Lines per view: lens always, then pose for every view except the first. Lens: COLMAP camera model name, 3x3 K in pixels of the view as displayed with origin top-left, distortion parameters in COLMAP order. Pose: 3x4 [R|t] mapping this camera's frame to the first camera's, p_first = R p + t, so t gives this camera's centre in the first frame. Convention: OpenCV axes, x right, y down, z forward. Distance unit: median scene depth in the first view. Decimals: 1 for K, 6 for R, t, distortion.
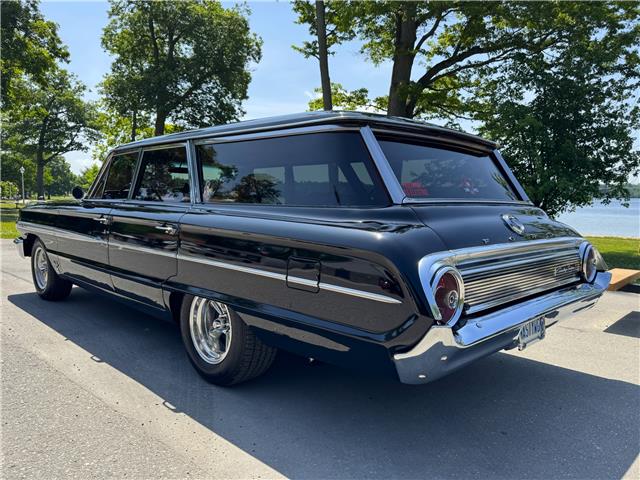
lens RADIAL K [[493.5, 0, 320.0], [0, 493.5, 240.0], [0, 0, 1]] dist [0.006929, -0.008705]
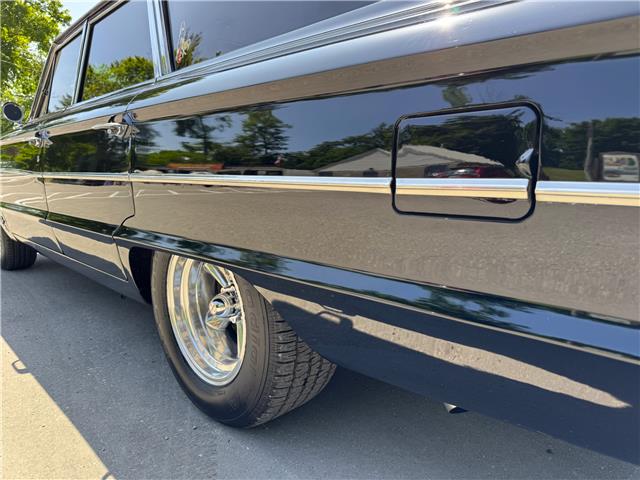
lens RADIAL K [[470.4, 0, 326.6], [0, 470.4, 237.1], [0, 0, 1]] dist [0.058130, -0.064054]
pose [[0.998760, -0.046723, -0.017206, -0.083101], [0.048007, 0.995319, 0.083872, 0.062652], [0.013206, -0.084594, 0.996328, 0.512866]]
